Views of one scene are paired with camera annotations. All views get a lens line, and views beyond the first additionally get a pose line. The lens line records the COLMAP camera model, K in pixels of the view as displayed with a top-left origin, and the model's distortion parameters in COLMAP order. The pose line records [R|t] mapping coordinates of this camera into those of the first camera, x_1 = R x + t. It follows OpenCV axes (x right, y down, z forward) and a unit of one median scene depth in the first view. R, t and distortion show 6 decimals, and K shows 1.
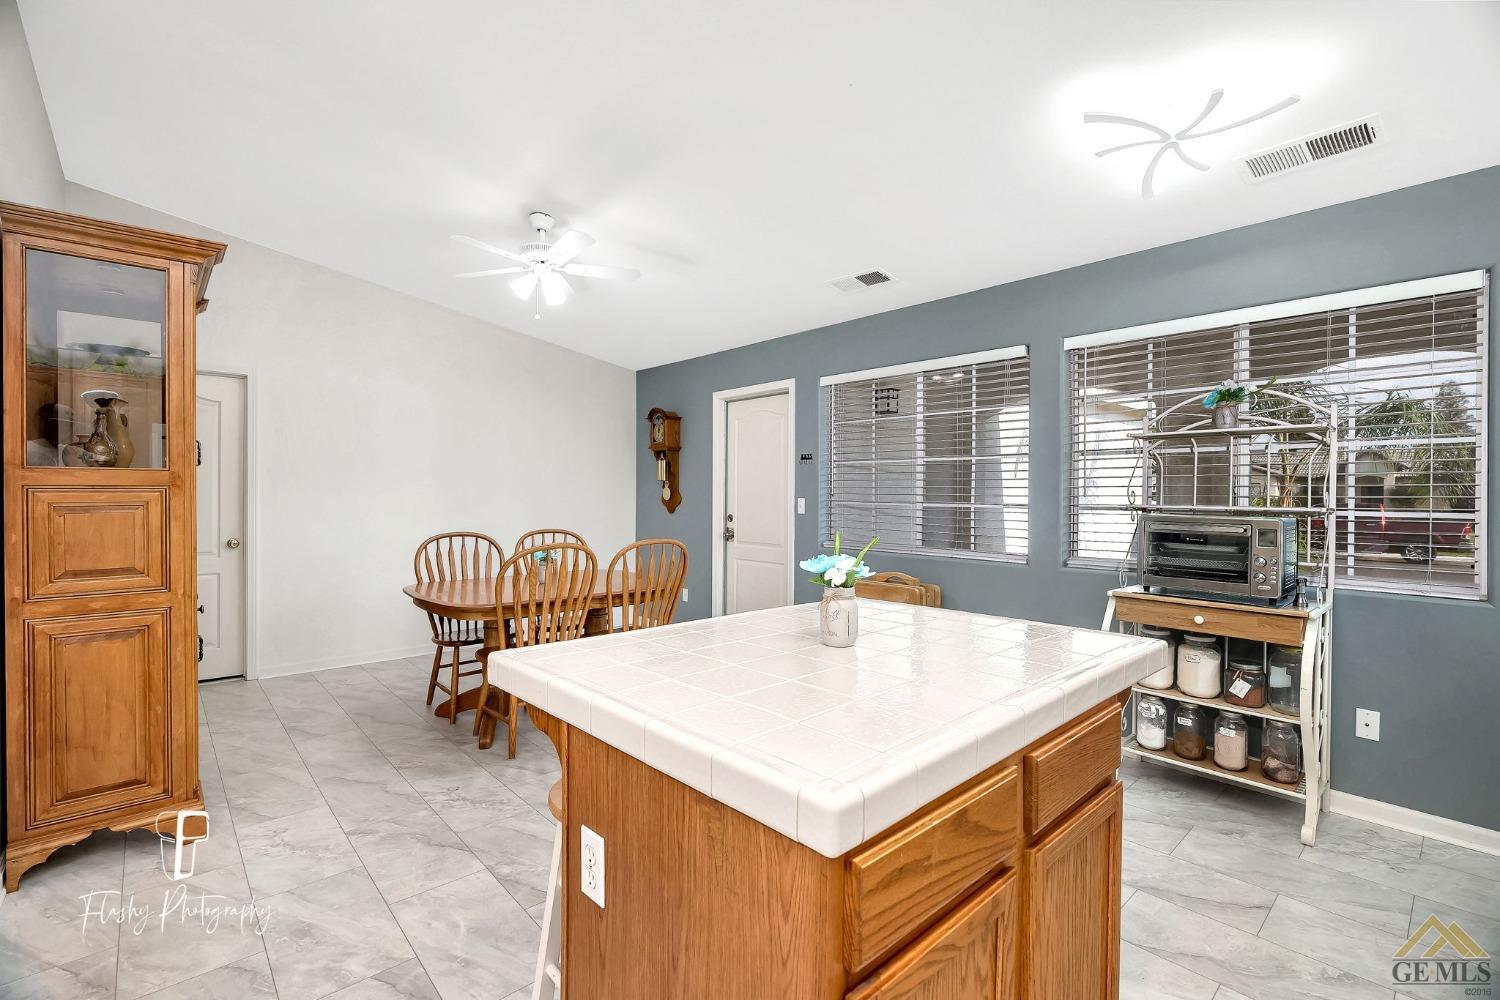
lens RADIAL K [[680.1, 0, 748.1], [0, 680.1, 494.8], [0, 0, 1]] dist [-0.003551, 0.000235]
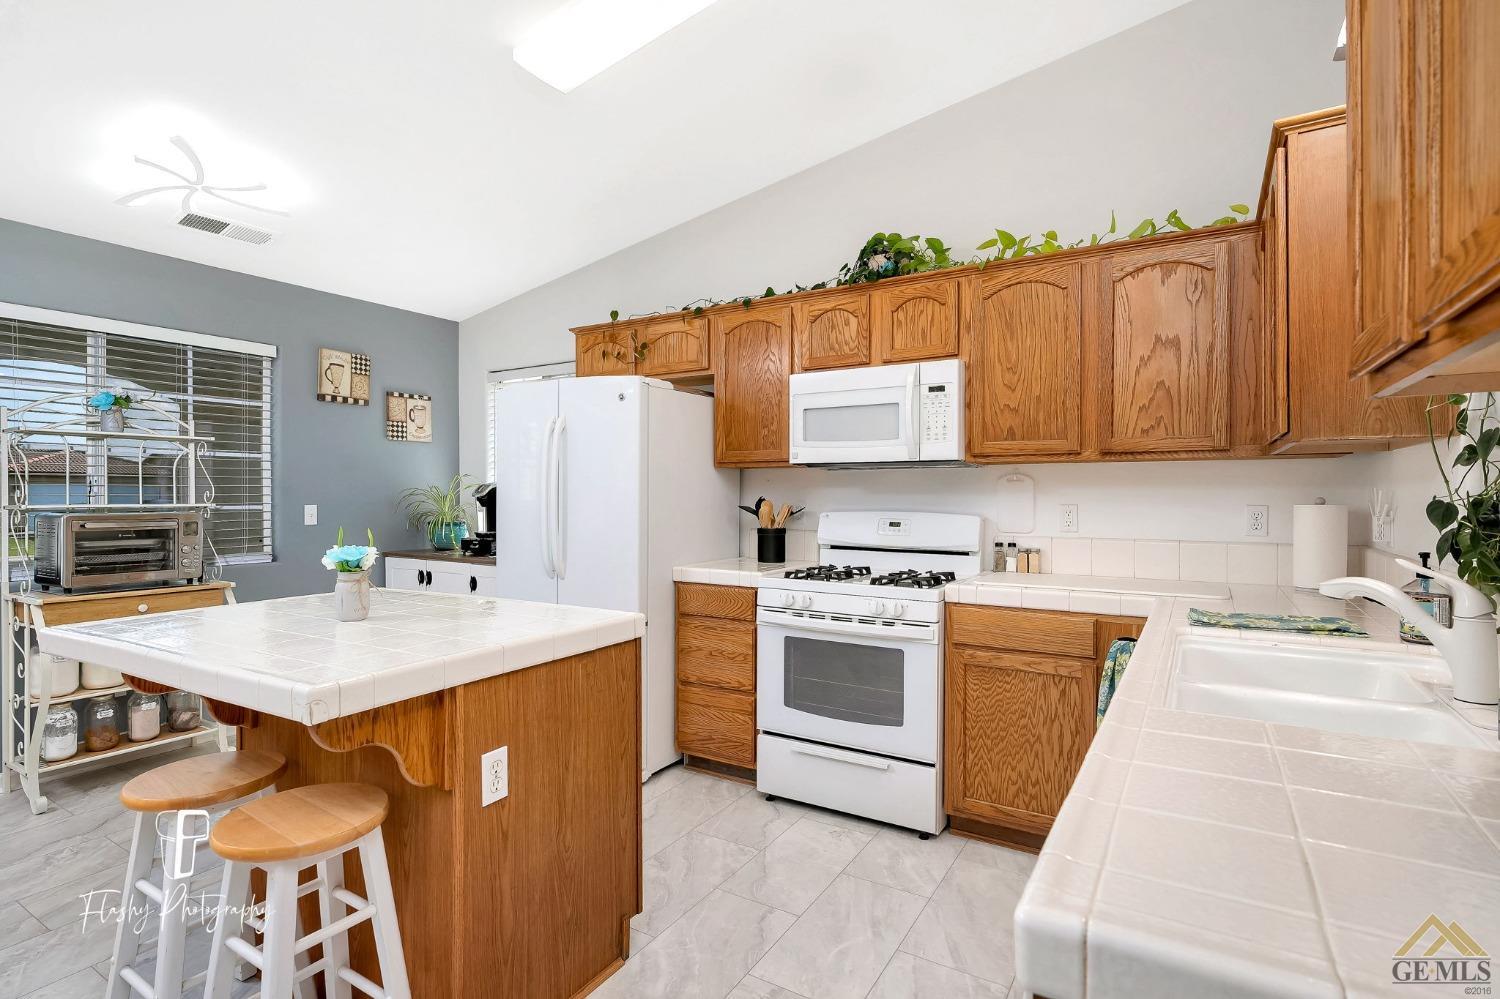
lens RADIAL K [[754.4, 0, 750.0], [0, 754.4, 499.5], [0, 0, 1]] dist [-0.000872, -0.000395]
pose [[-0.287451, -0.009573, 0.957748, -0.790089], [0.003213, 0.999935, 0.010959, -0.000555], [-0.957790, 0.006227, -0.287401, 0.422714]]
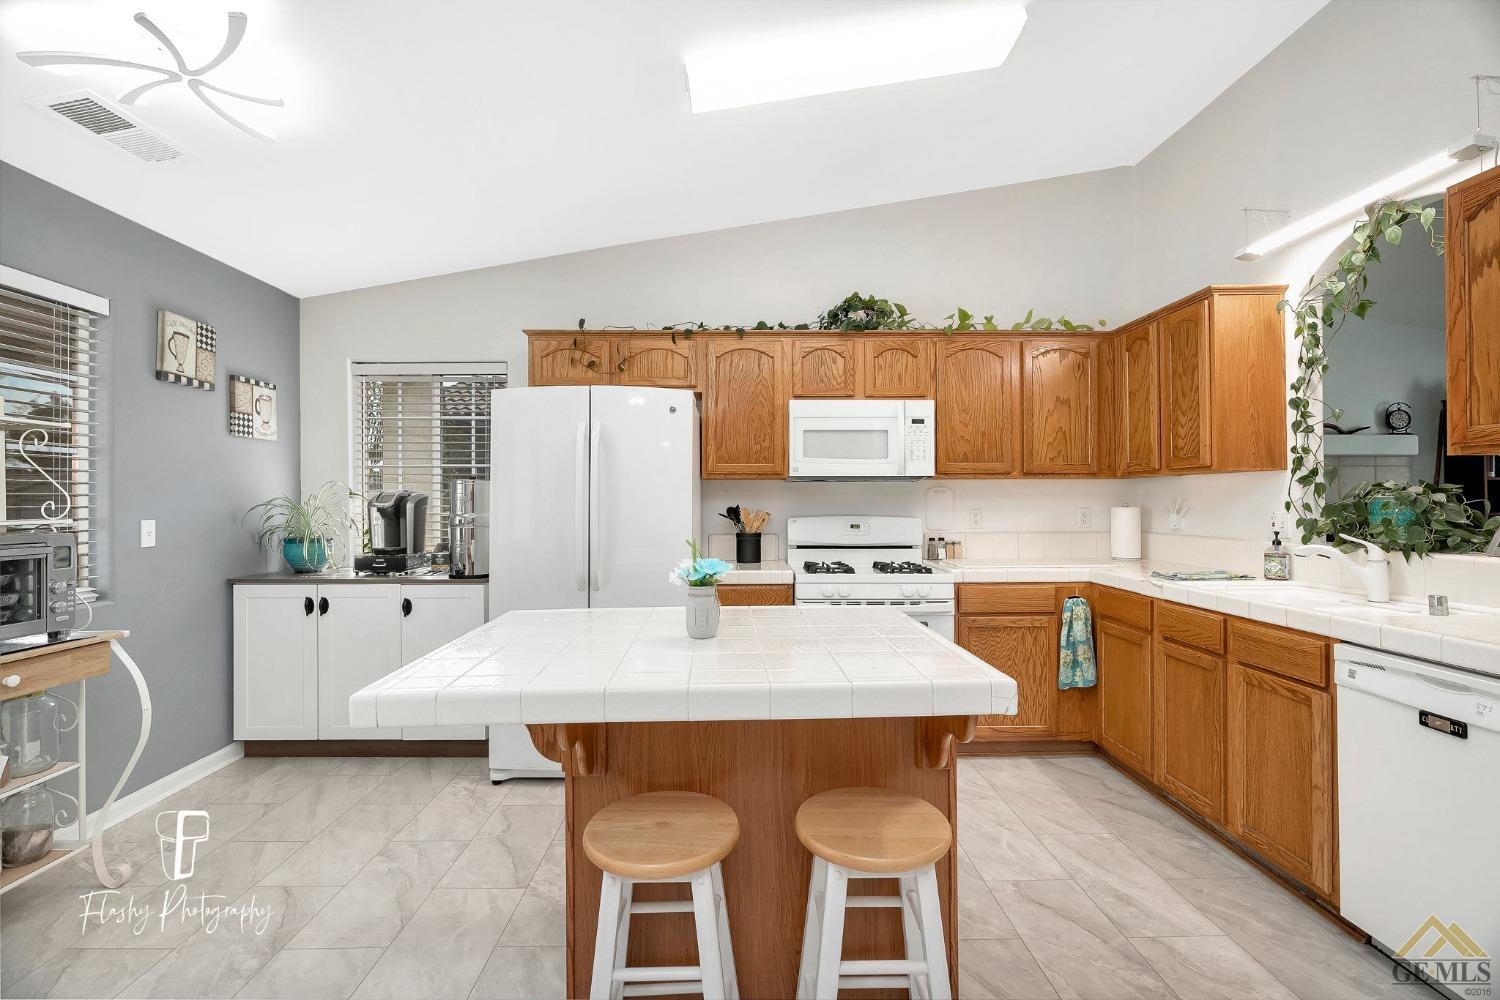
lens RADIAL K [[686.4, 0, 747.6], [0, 686.4, 503.2], [0, 0, 1]] dist [-0.004957, 0.004899]
pose [[-0.763225, -0.000452, 0.646132, -0.391475], [0.005097, 0.999964, 0.006720, -0.003429], [-0.646112, 0.008422, -0.763196, 1.083780]]
